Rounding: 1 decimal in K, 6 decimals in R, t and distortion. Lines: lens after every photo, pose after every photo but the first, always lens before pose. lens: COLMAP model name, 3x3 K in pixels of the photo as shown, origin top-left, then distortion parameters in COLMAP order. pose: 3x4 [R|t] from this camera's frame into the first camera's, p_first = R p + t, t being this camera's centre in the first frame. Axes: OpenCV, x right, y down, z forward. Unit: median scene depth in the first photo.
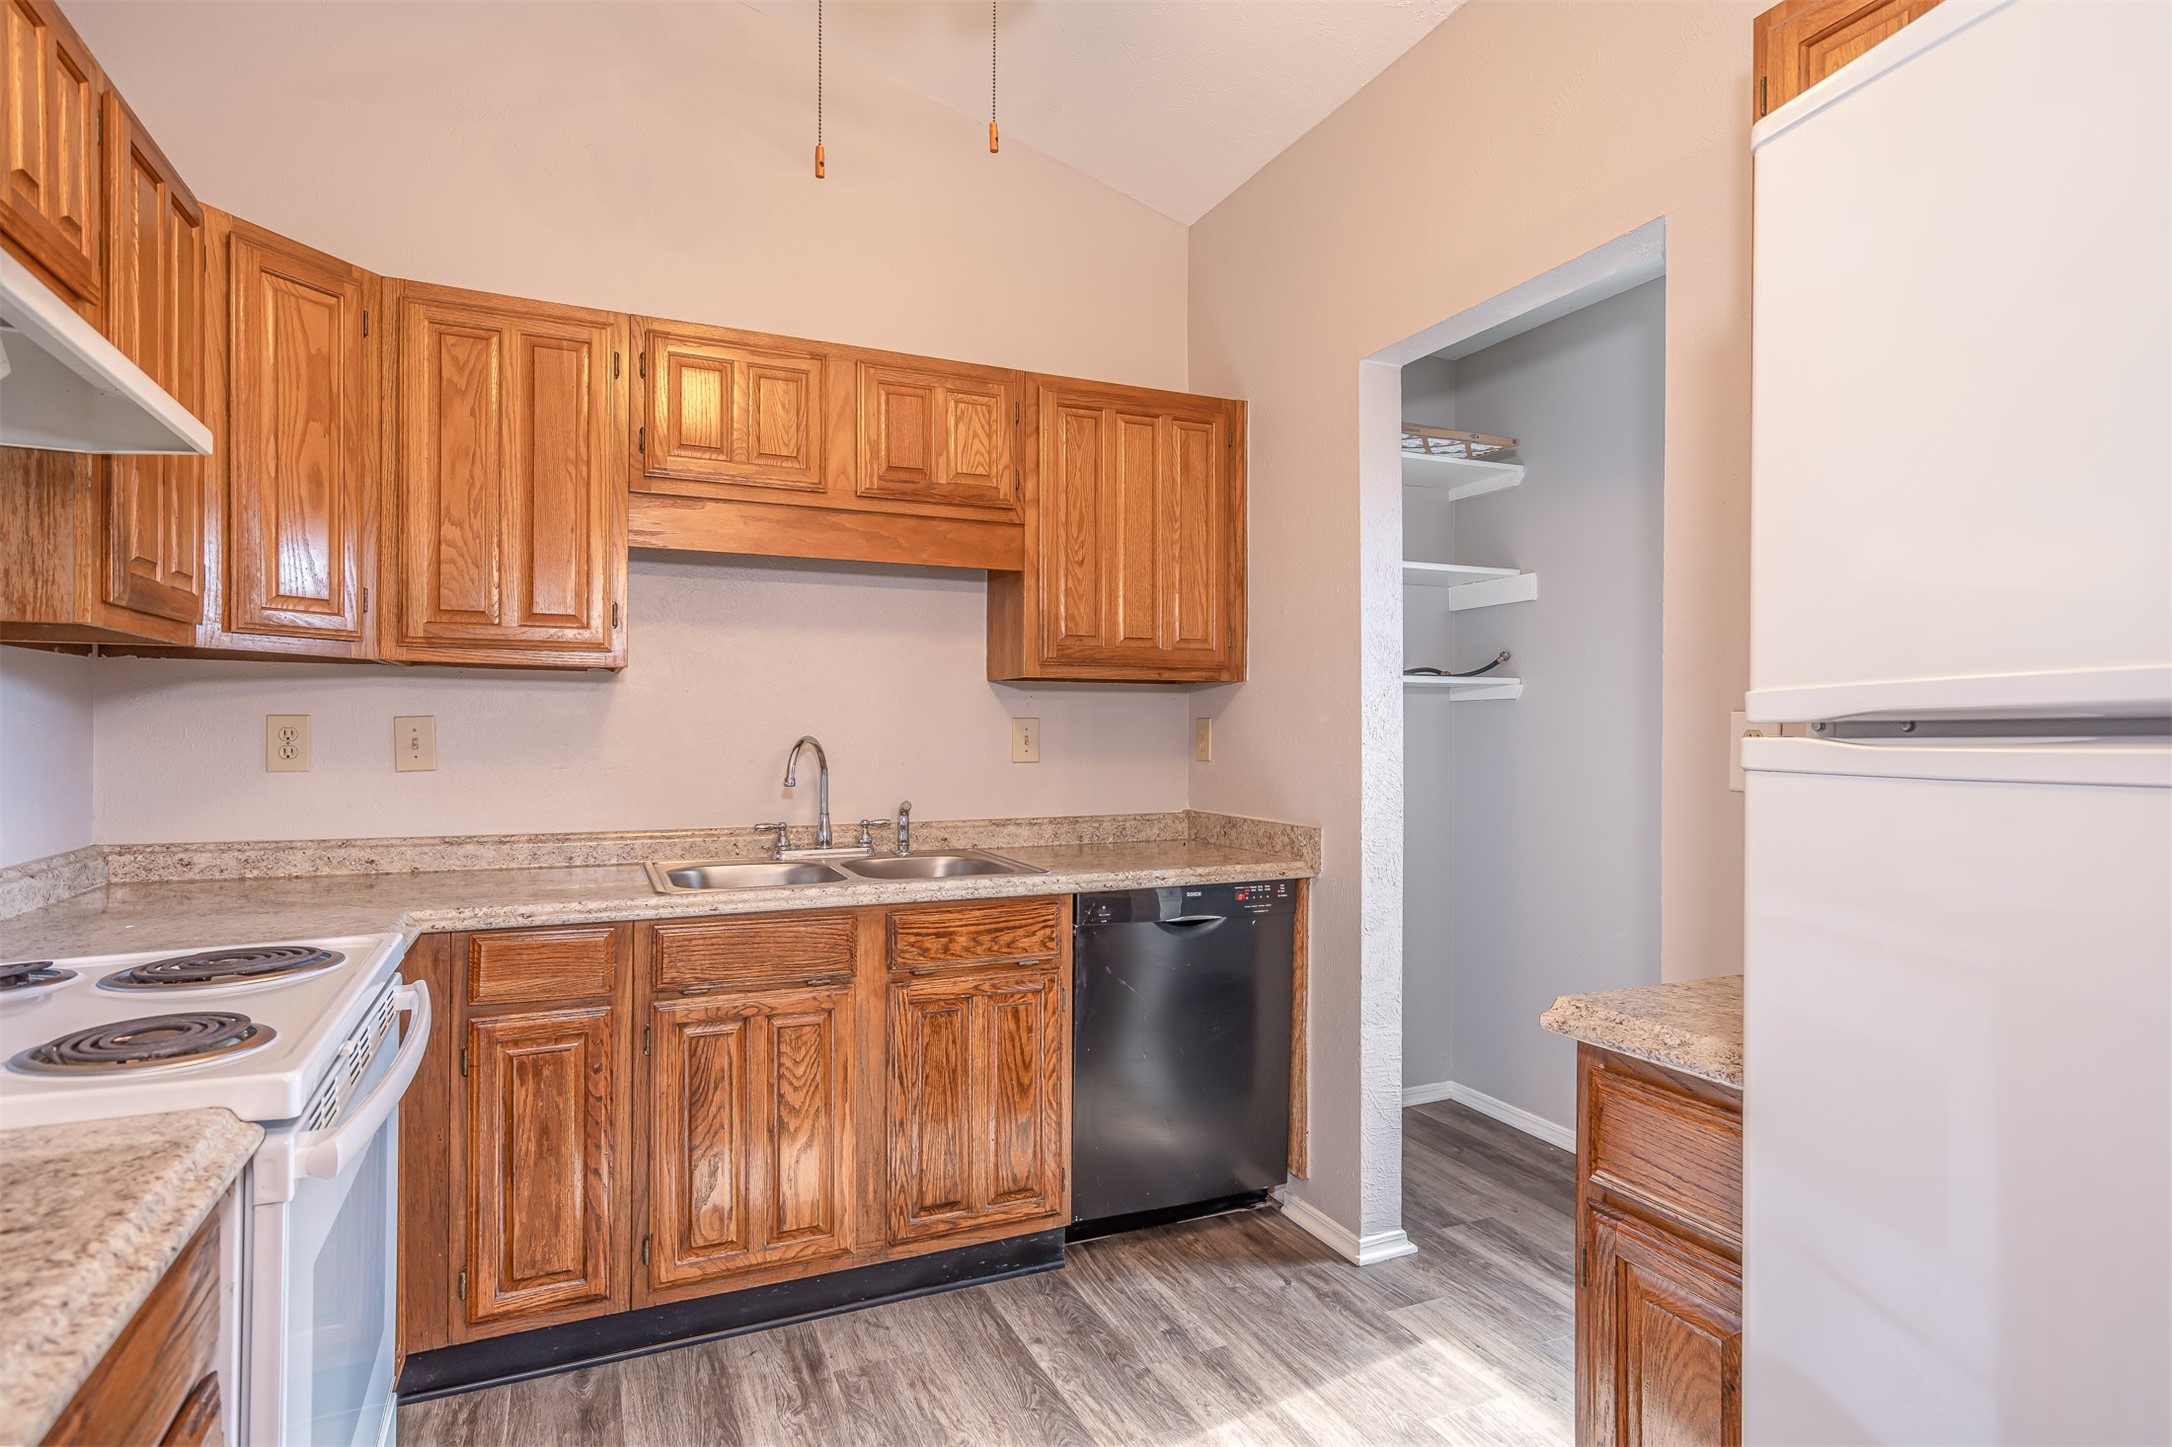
lens RADIAL K [[1120.5, 0, 1082.1], [0, 1120.5, 704.9], [0, 0, 1]] dist [-0.001525, 0.002182]
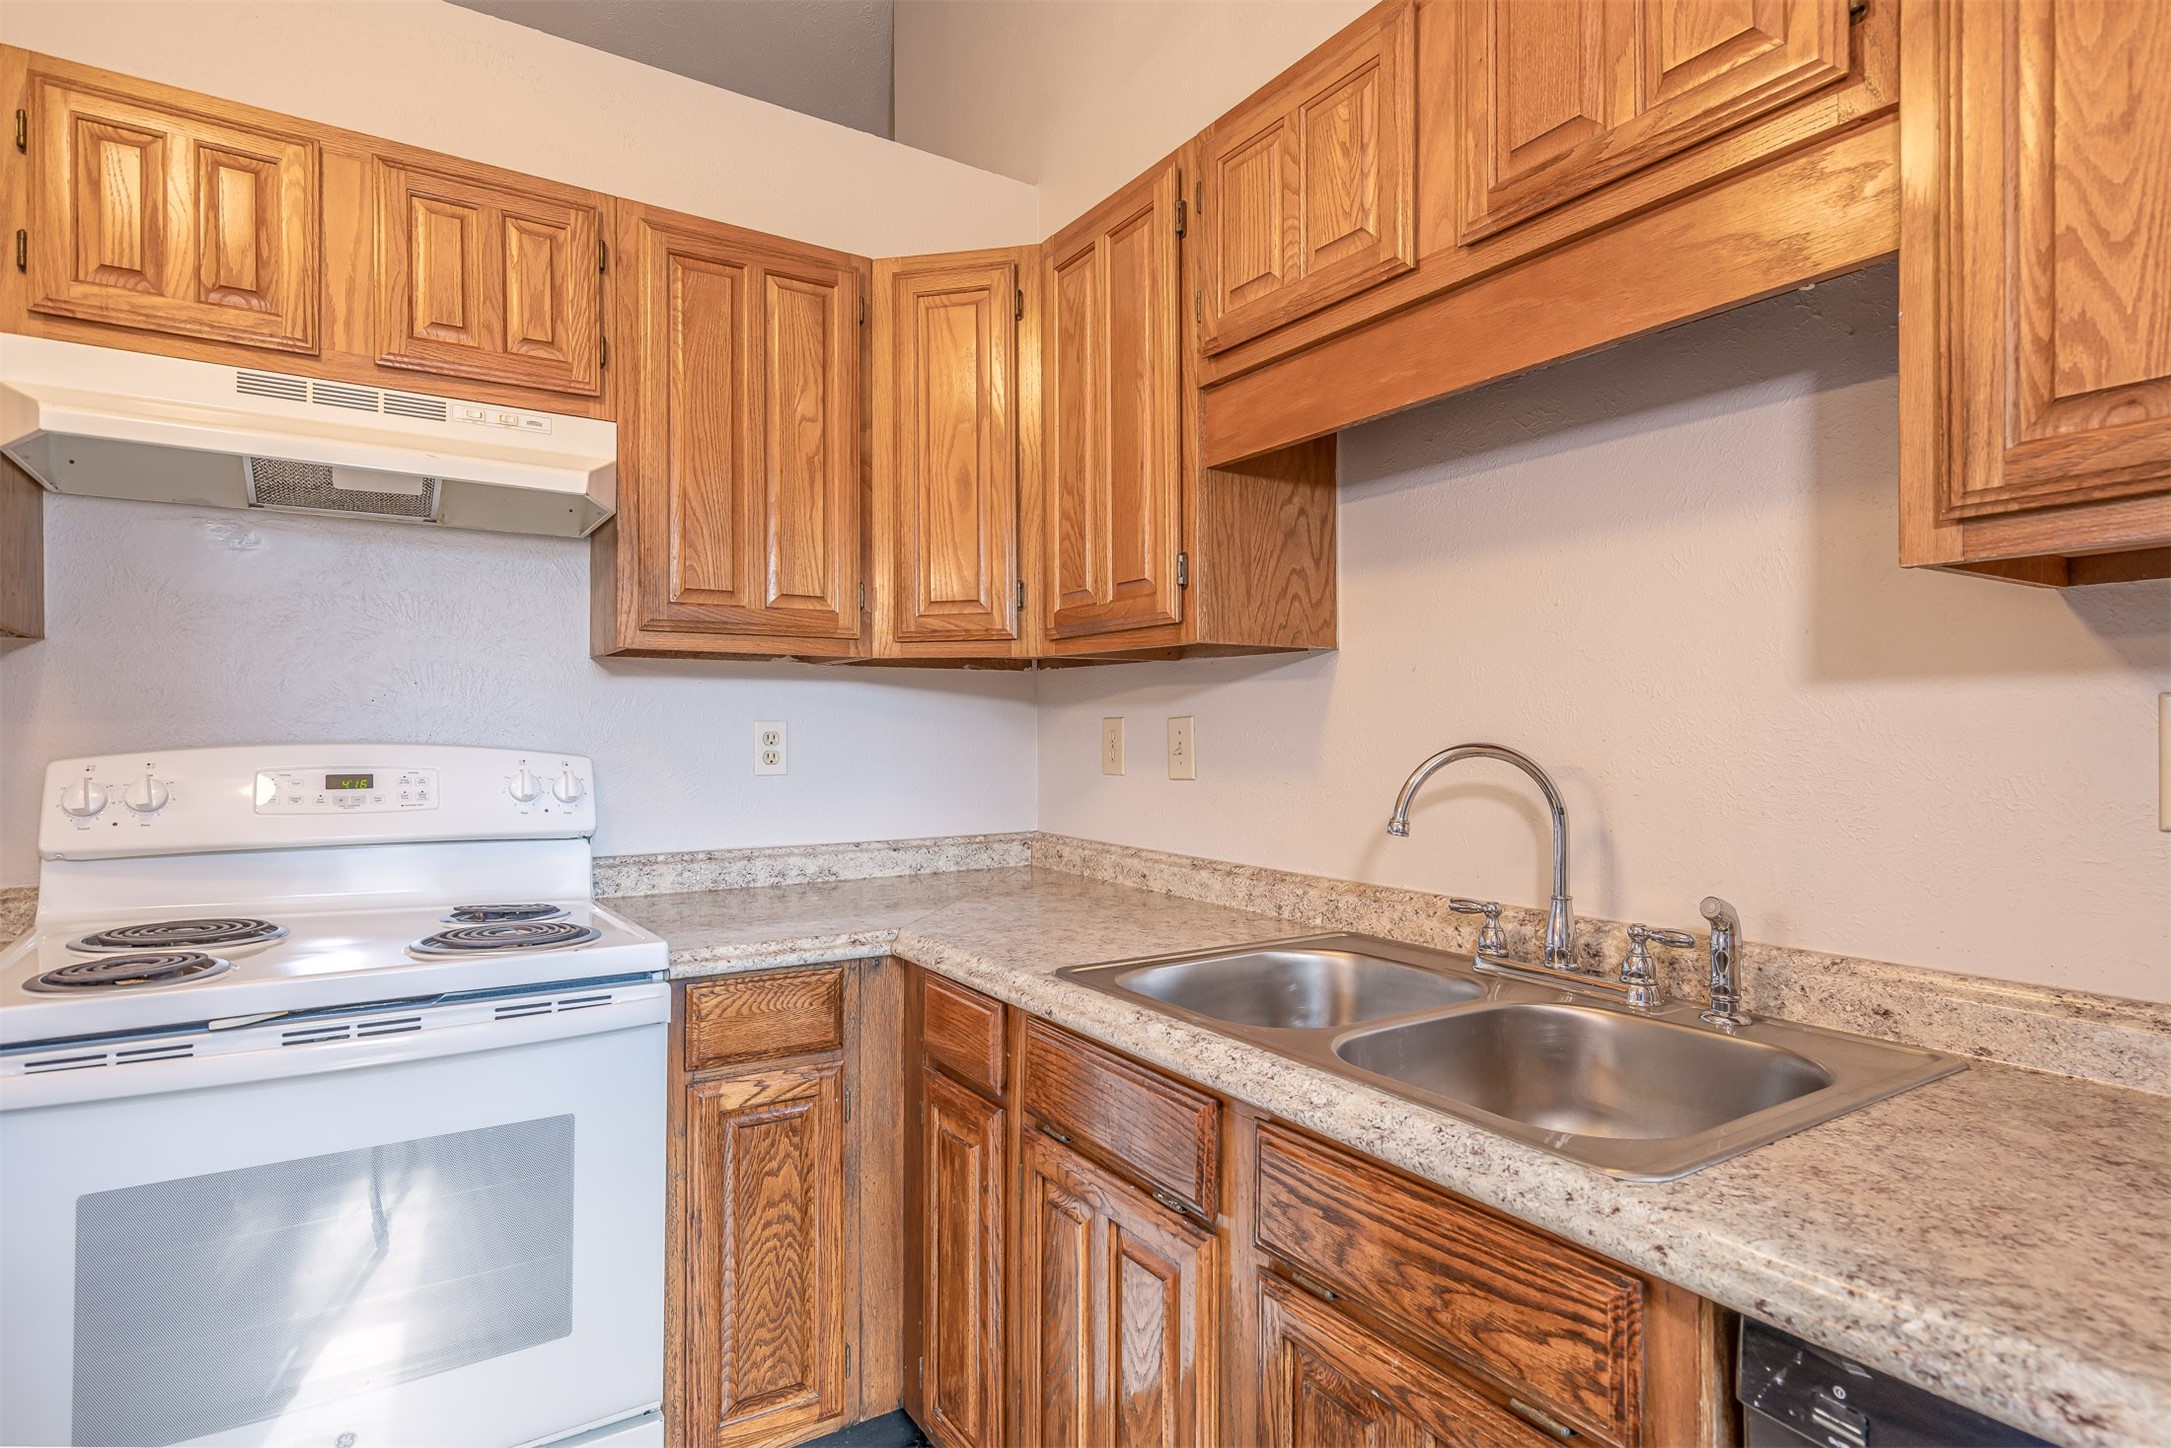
lens RADIAL K [[1120.0, 0, 1087.0], [0, 1120.0, 720.0], [0, 0, 1]] dist [-0.001525, 0.002182]
pose [[0.150957, -0.013513, -0.988448, 0.276514], [0.021787, 0.999709, -0.010339, 0.020847], [0.988300, -0.019975, 0.151207, 0.840334]]
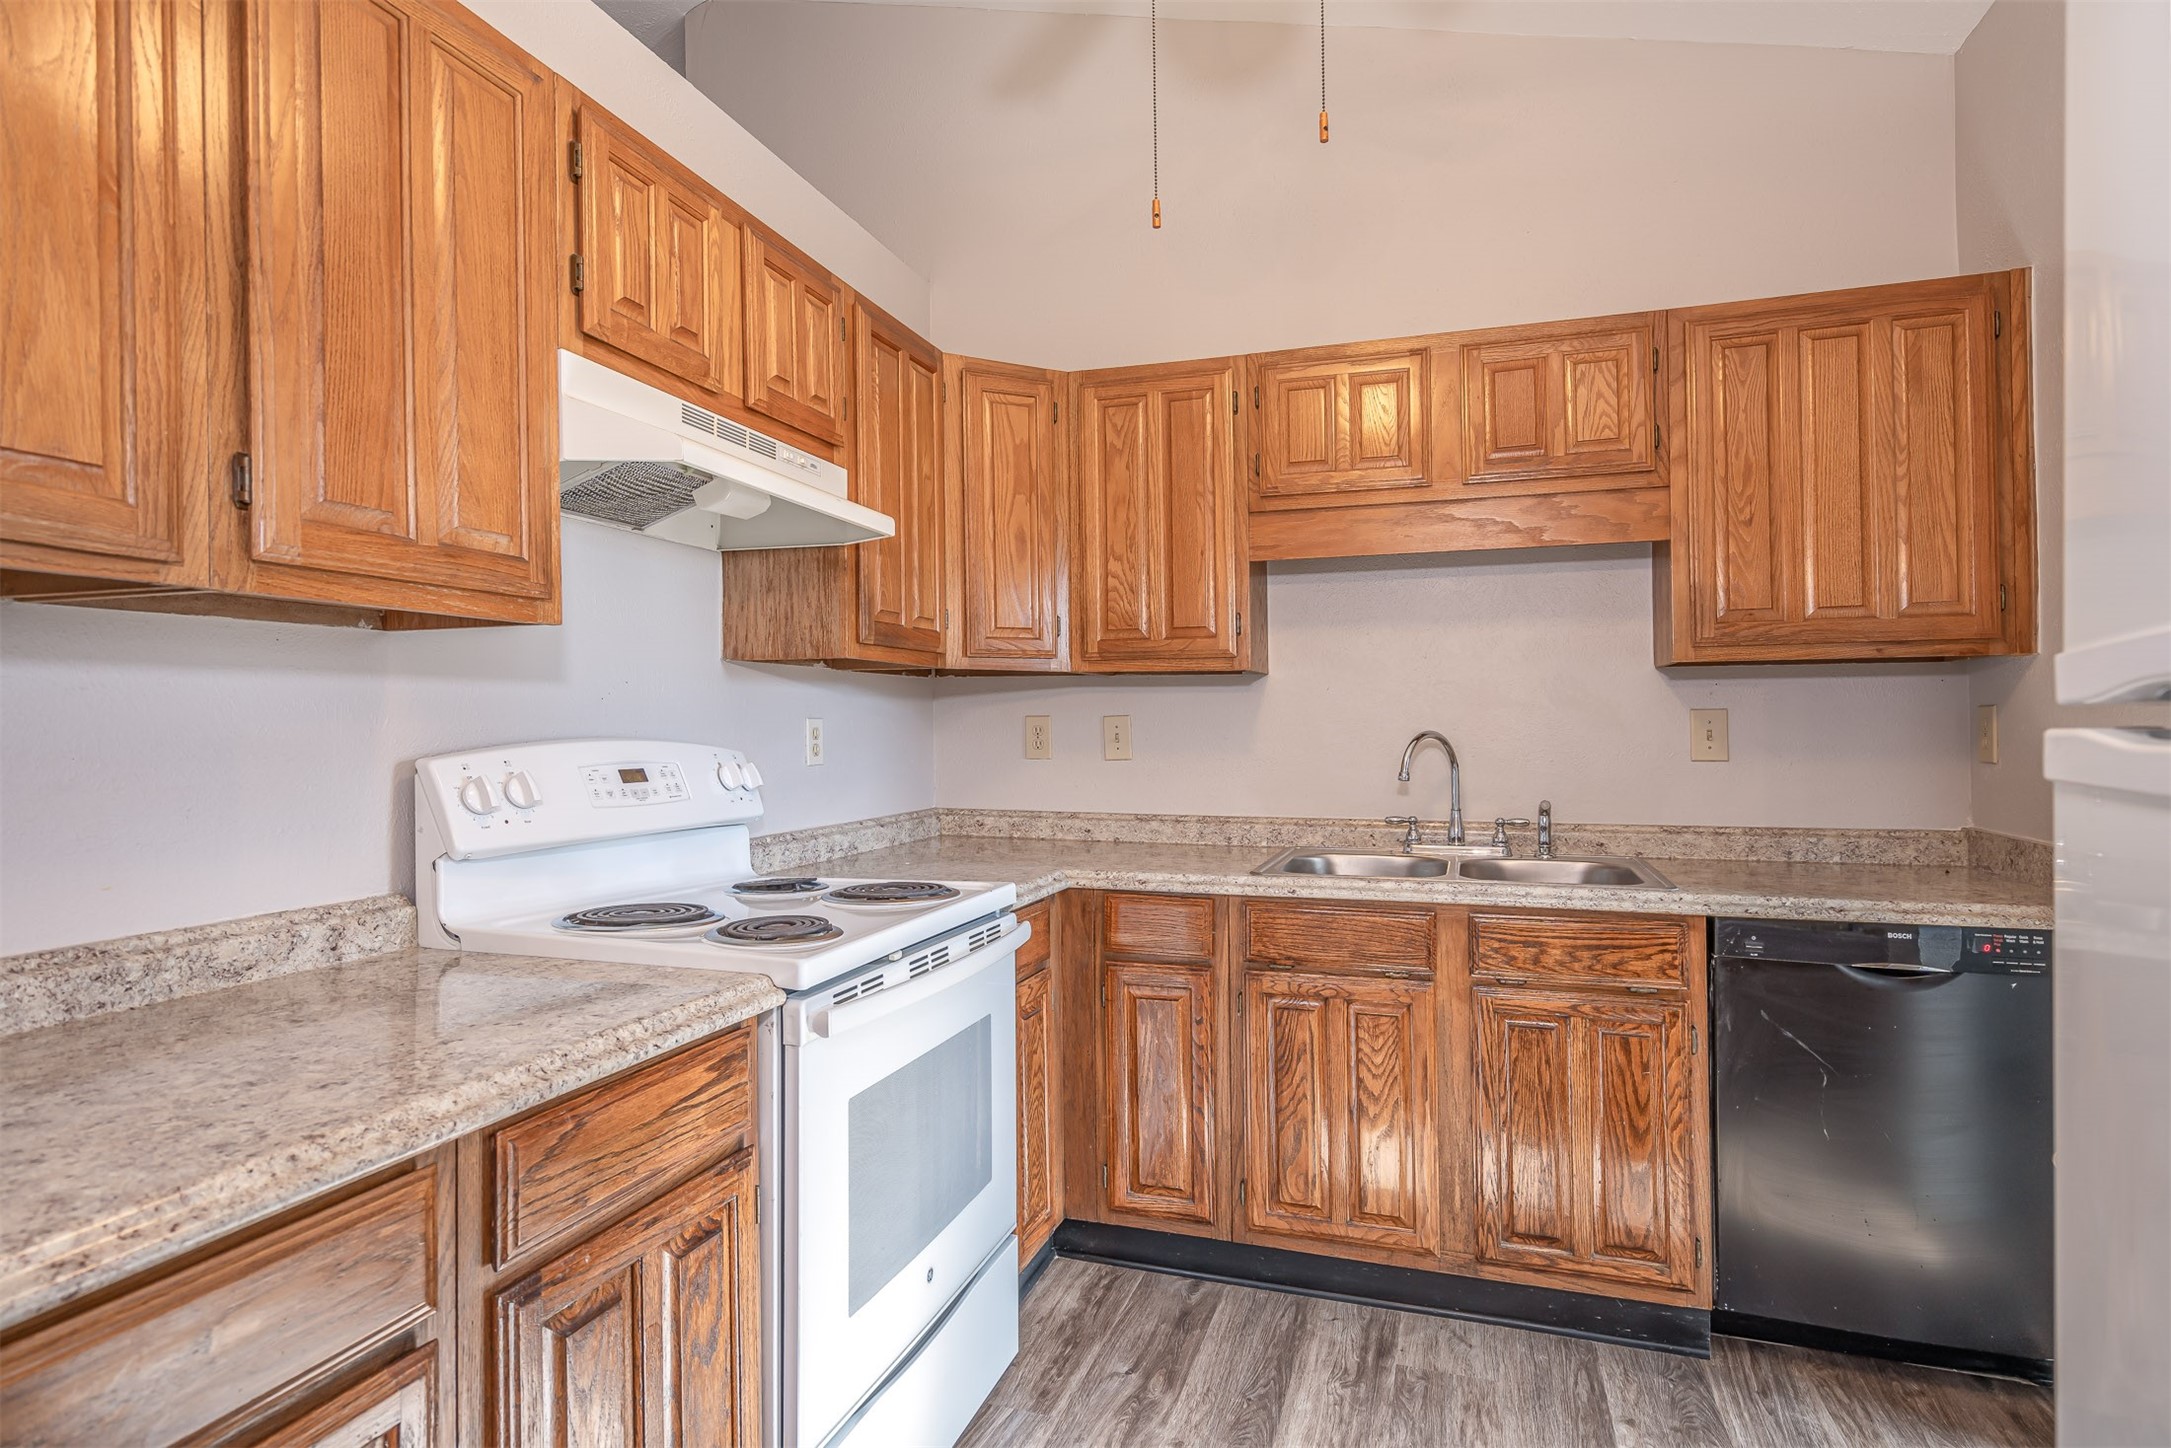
lens RADIAL K [[1120.0, 0, 1094.3], [0, 1120.0, 696.7], [0, 0, 1]] dist [-0.001525, 0.002182]
pose [[0.737315, -0.023279, -0.675148, 0.237640], [0.020983, 0.999713, -0.011554, 0.002916], [0.675223, -0.005648, 0.737592, 0.070971]]
